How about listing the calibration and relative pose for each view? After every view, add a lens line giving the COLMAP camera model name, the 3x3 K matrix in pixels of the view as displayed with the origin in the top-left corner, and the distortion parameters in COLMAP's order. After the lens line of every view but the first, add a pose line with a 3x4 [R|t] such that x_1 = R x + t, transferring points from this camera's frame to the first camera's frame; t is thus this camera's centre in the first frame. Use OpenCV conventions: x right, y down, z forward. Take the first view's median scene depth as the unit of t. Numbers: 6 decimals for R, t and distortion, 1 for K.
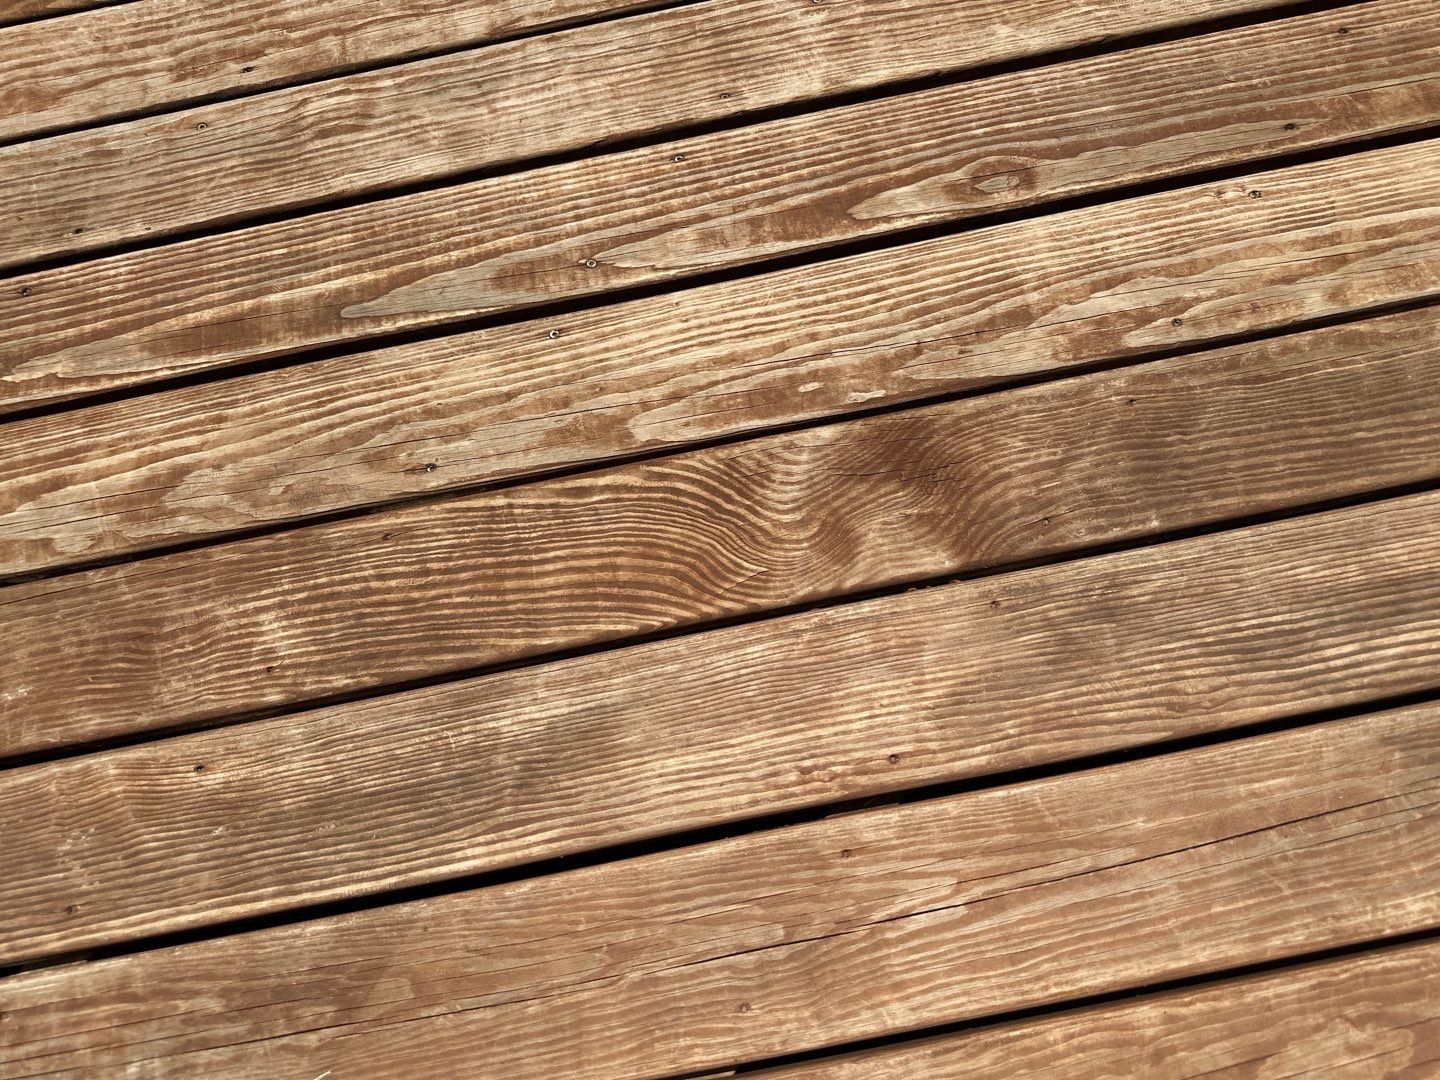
lens RADIAL K [[1050.7, 0, 720.0], [0, 1050.7, 540.0], [0, 0, 1]] dist [0.040943, -0.063144]
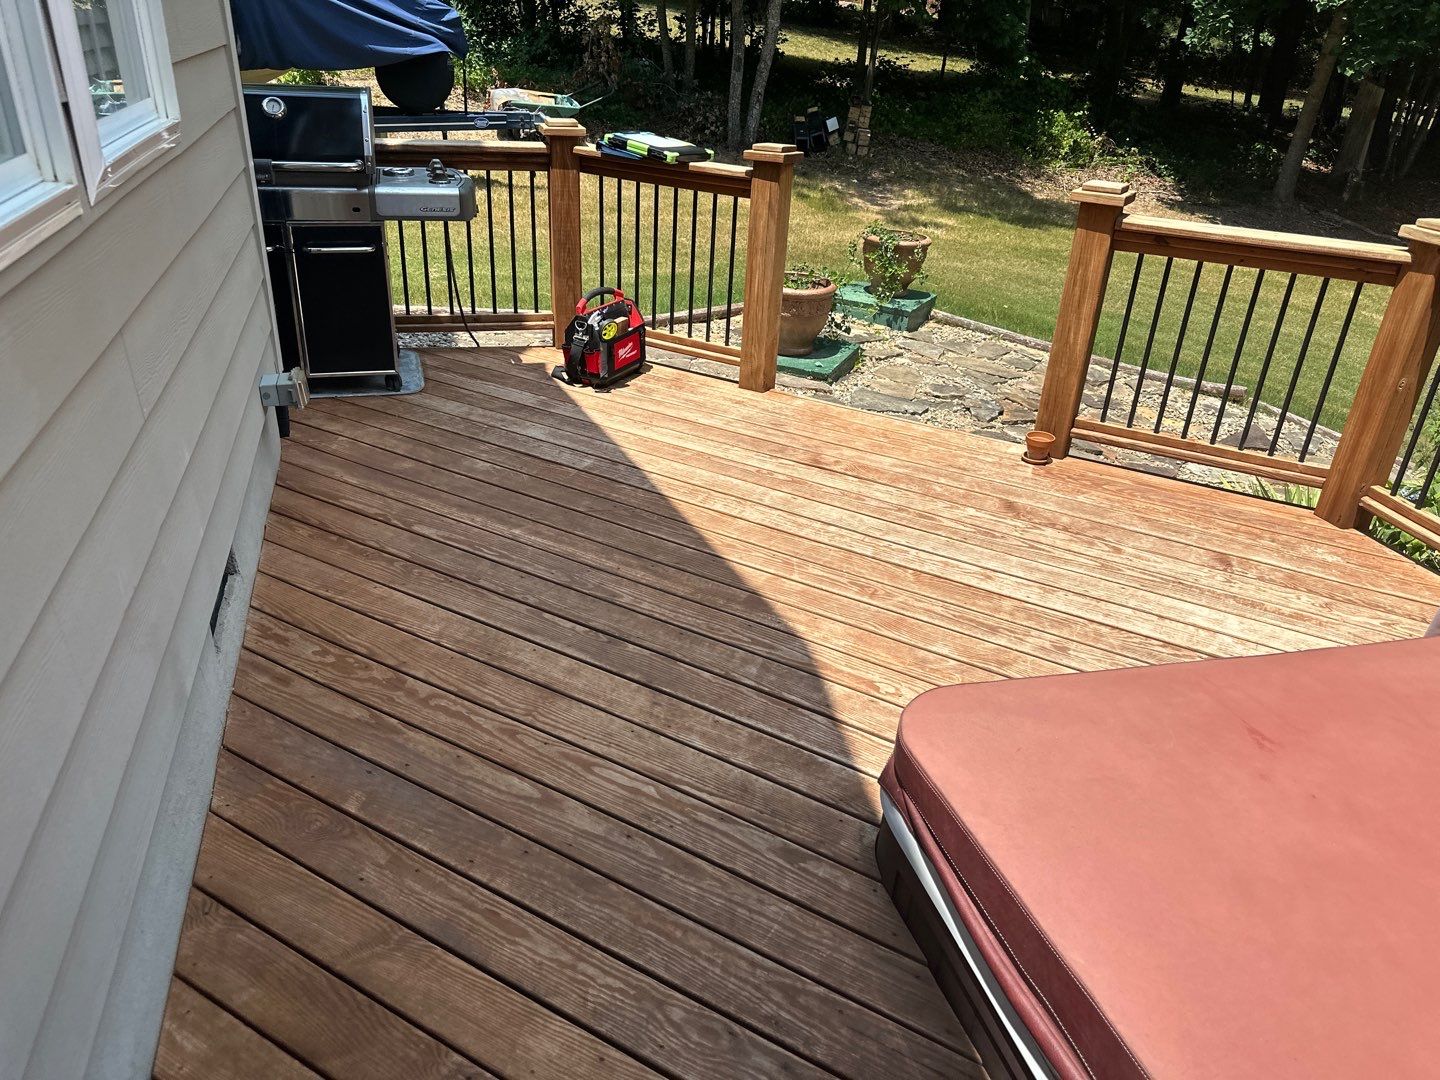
lens RADIAL K [[1050.7, 0, 720.0], [0, 1050.7, 540.0], [0, 0, 1]] dist [0.040943, -0.063144]
pose [[-0.772818, -0.253098, 0.581973, -2.496991], [0.602965, -0.006793, 0.797739, -4.387826], [-0.197953, 0.967417, 0.157859, 0.618068]]
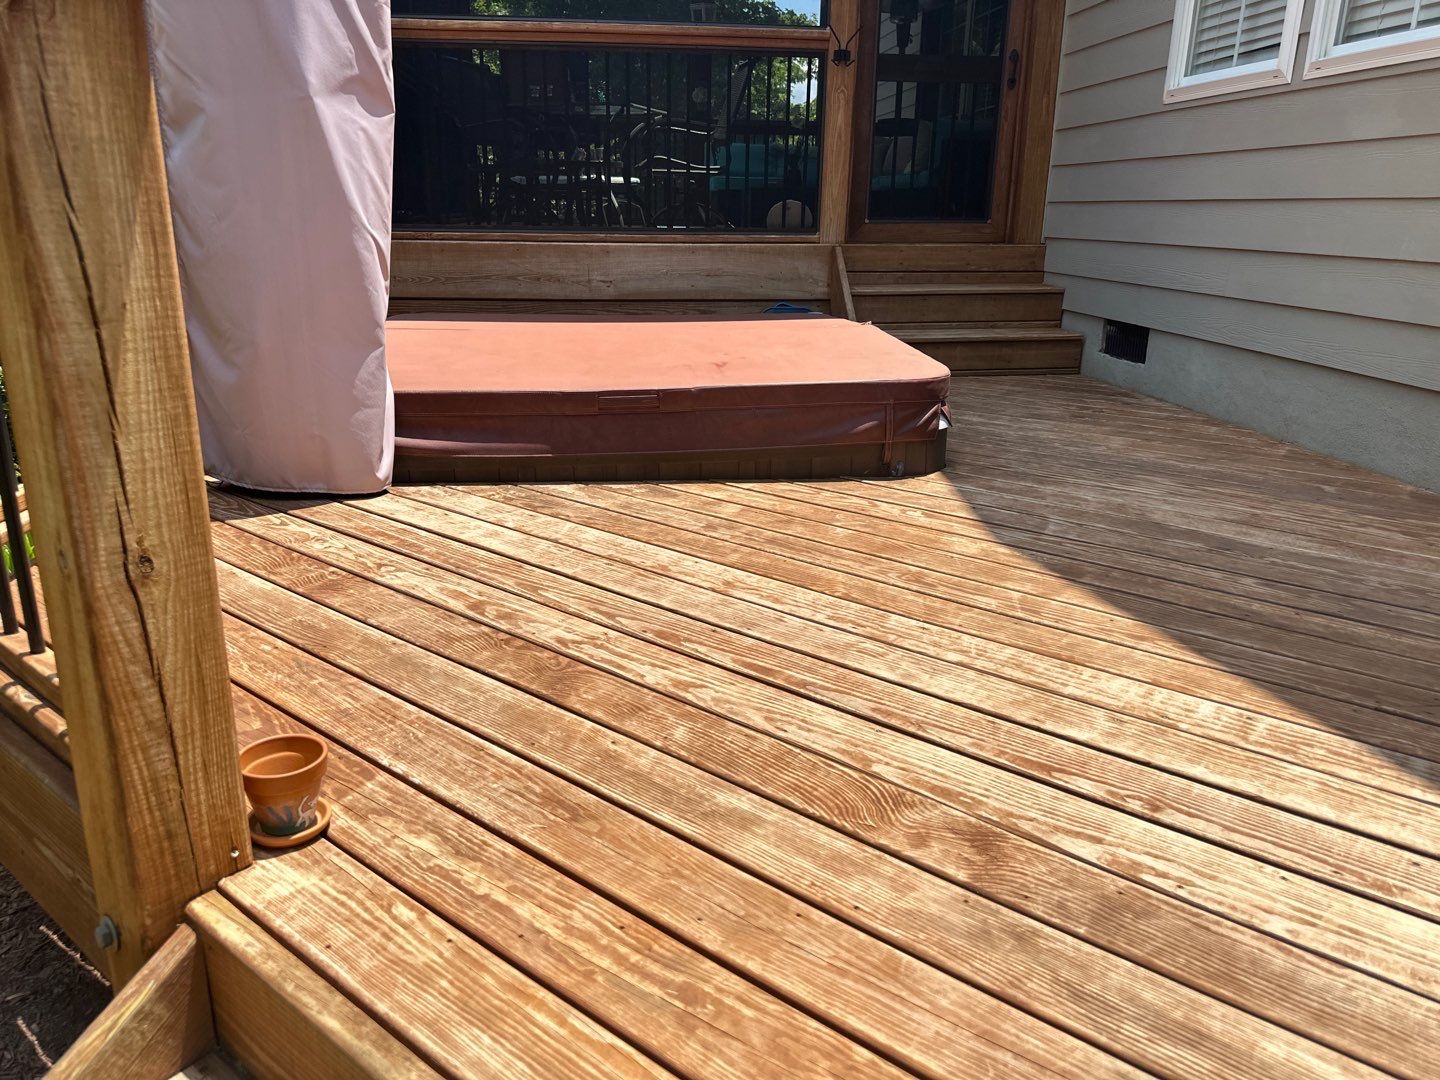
lens RADIAL K [[1050.7, 0, 720.0], [0, 1050.7, 540.0], [0, 0, 1]] dist [0.040943, -0.063144]
pose [[0.661981, 0.301461, -0.686223, 0.923715], [-0.724522, 0.491855, -0.482852, 0.820712], [0.191962, 0.816823, 0.544014, -0.430364]]
